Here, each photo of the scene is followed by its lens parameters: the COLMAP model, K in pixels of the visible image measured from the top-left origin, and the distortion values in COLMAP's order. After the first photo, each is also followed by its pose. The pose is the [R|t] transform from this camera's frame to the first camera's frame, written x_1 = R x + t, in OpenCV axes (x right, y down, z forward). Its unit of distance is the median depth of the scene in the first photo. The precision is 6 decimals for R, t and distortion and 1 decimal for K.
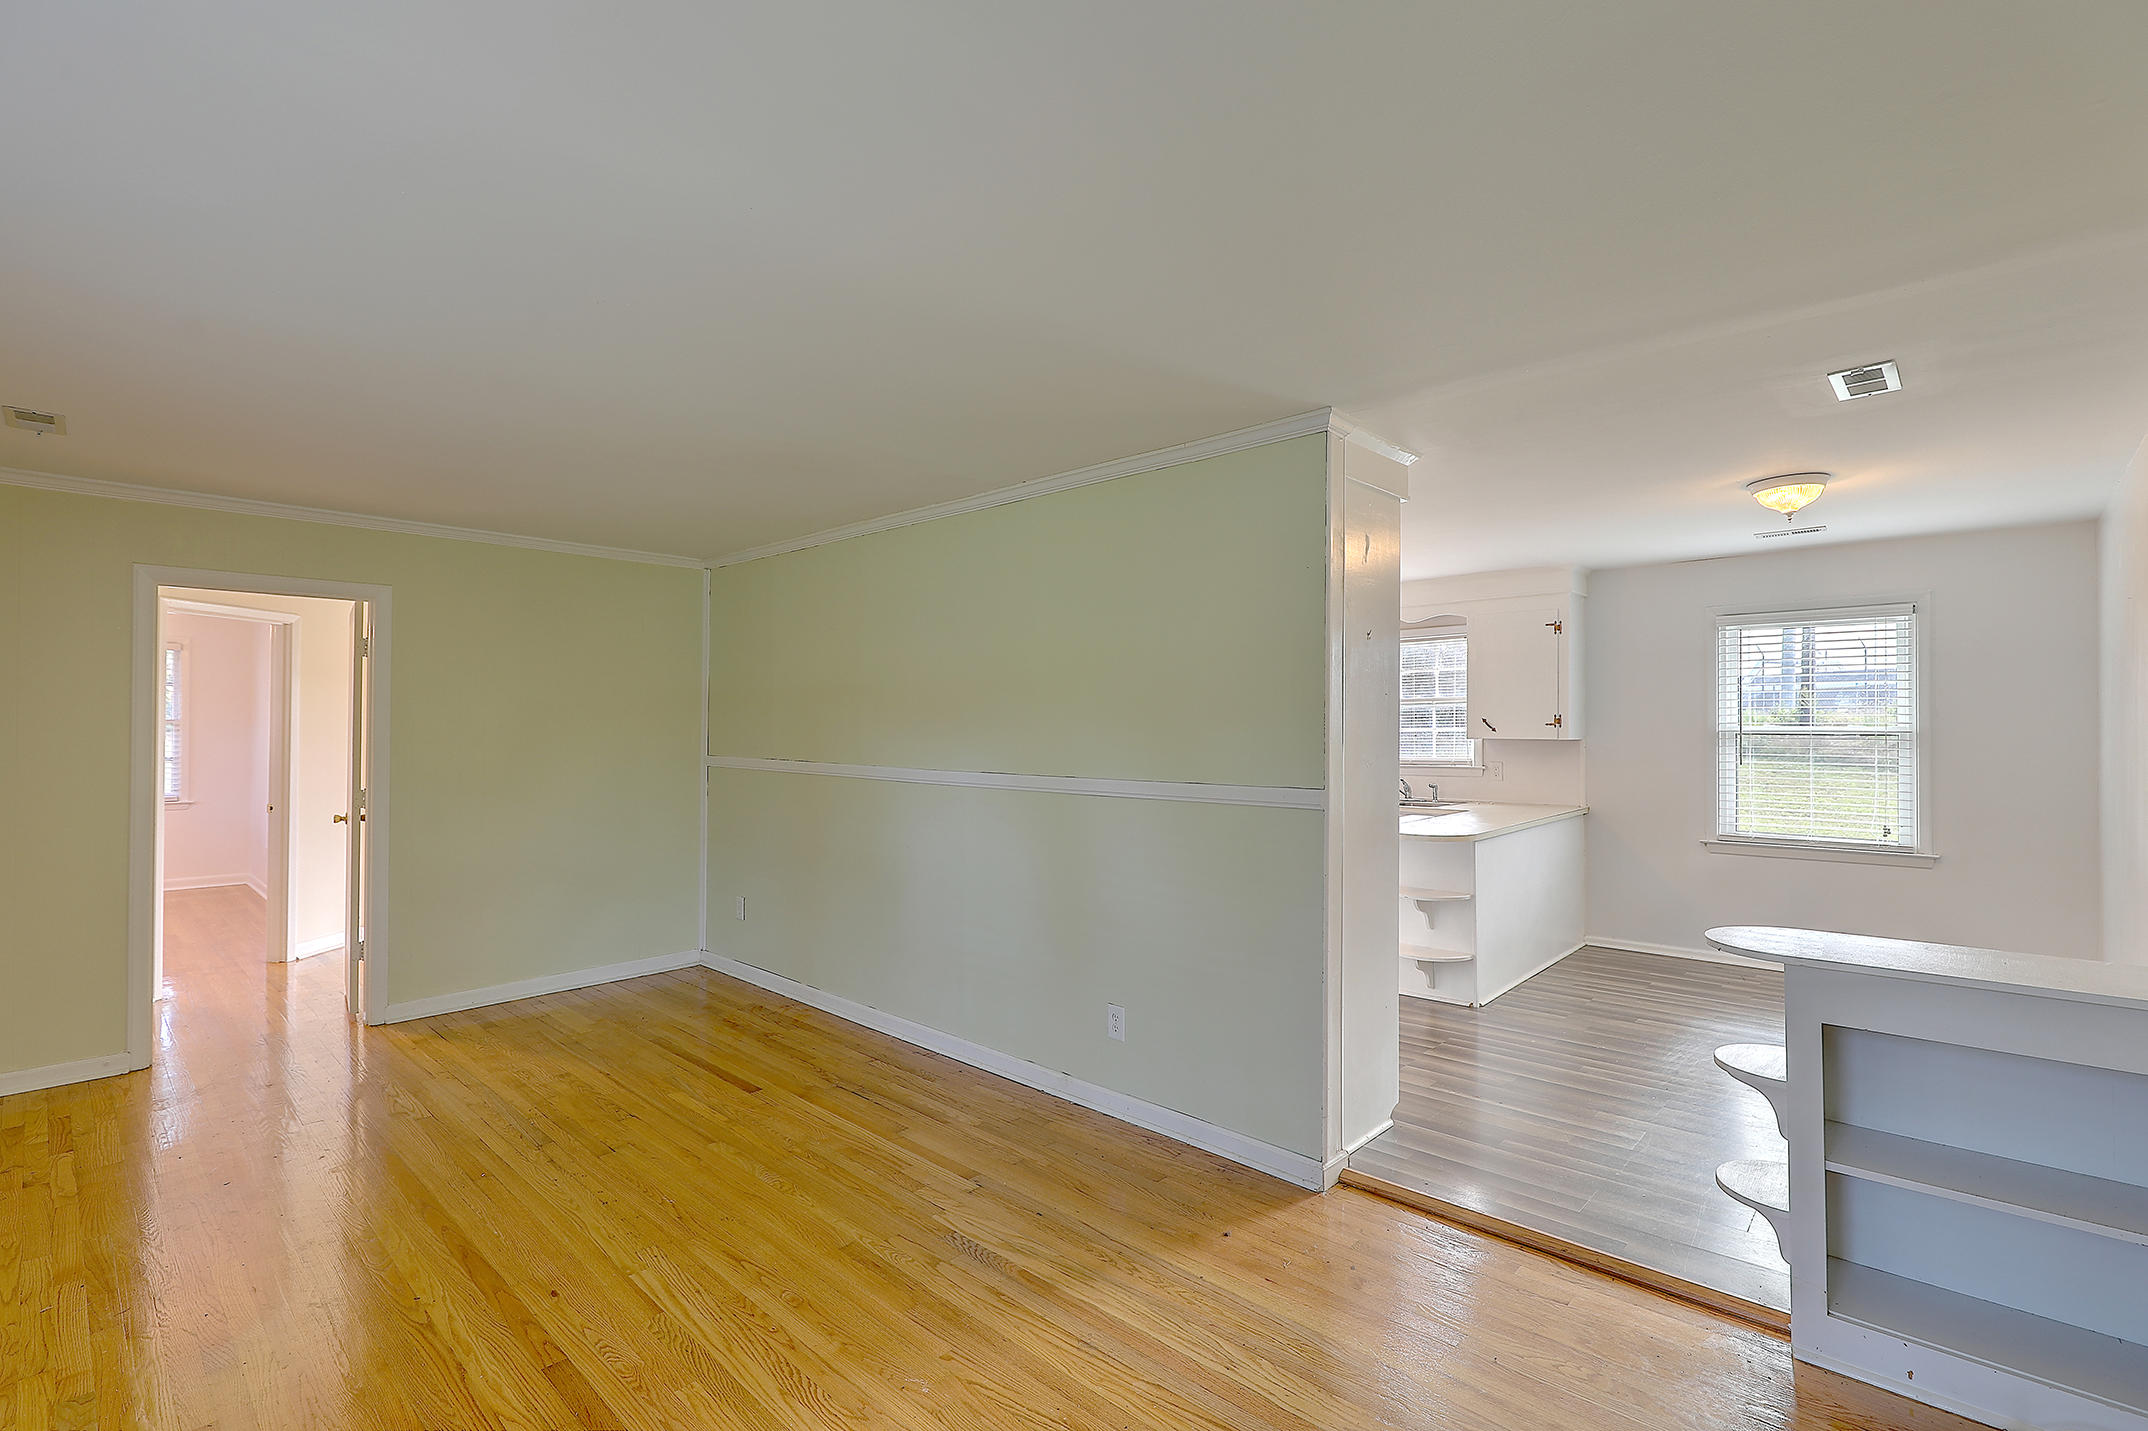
lens RADIAL K [[966.0, 0, 1078.4], [0, 966.0, 712.3], [0, 0, 1]] dist [-0.002703, 0.000801]
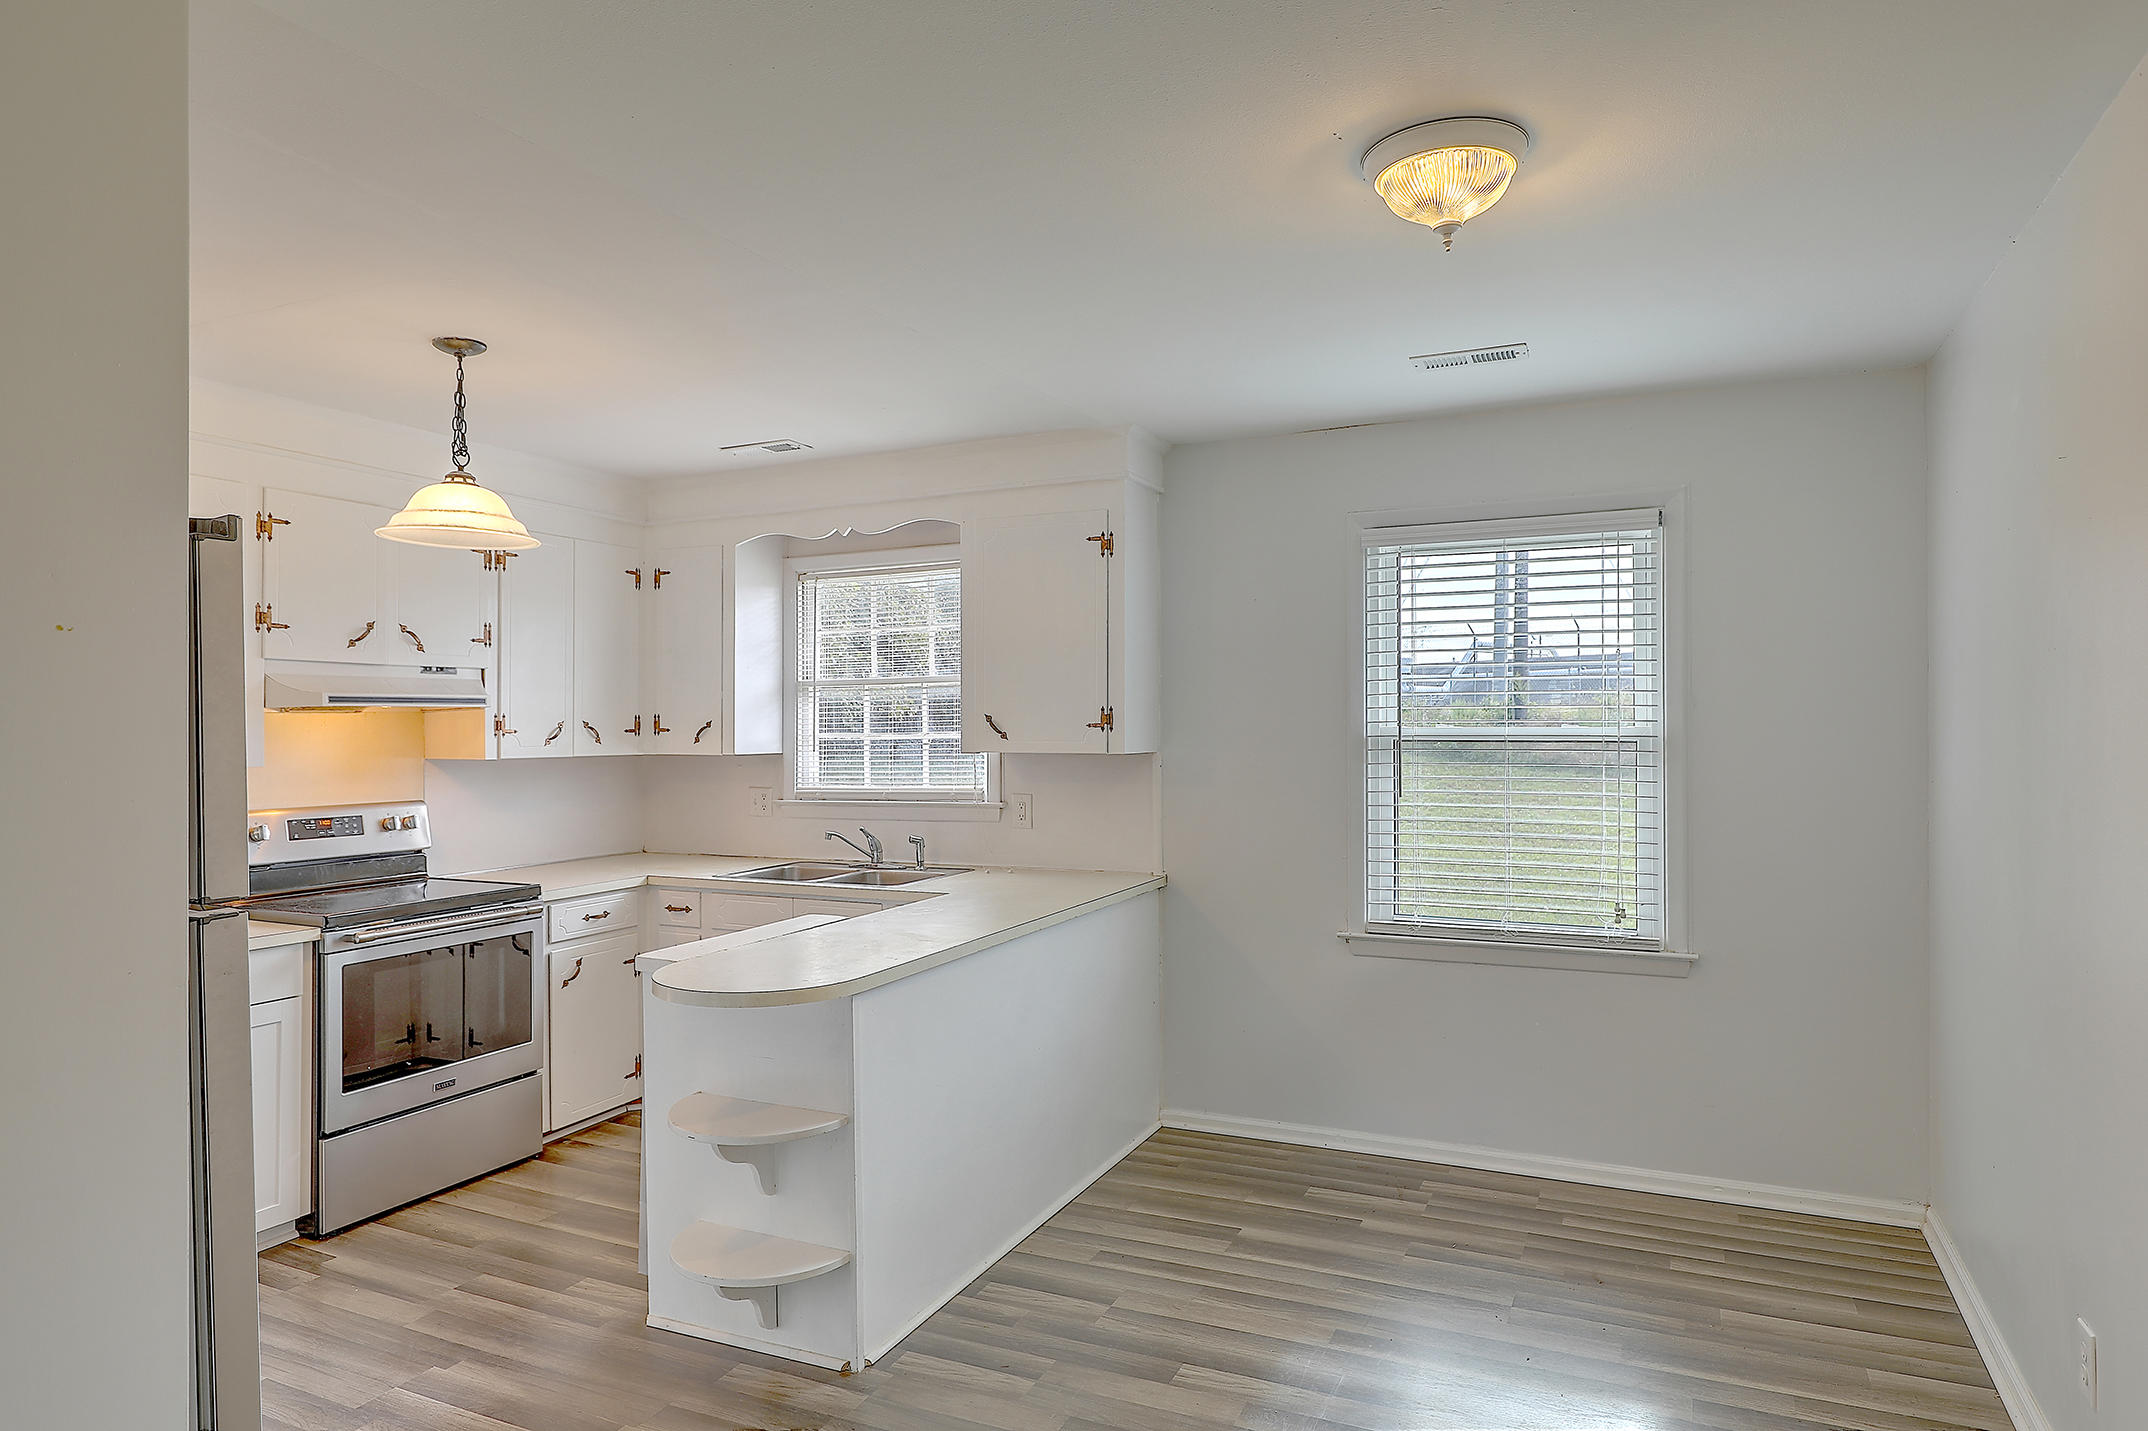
lens RADIAL K [[1296.4, 0, 1073.6], [0, 1296.4, 720.3], [0, 0, 1]] dist [0.008263, 0.002129]
pose [[0.950710, -0.005506, 0.310032, 0.261323], [0.002283, 0.999940, 0.010760, 0.001843], [-0.310072, -0.009522, 0.950665, 0.329535]]
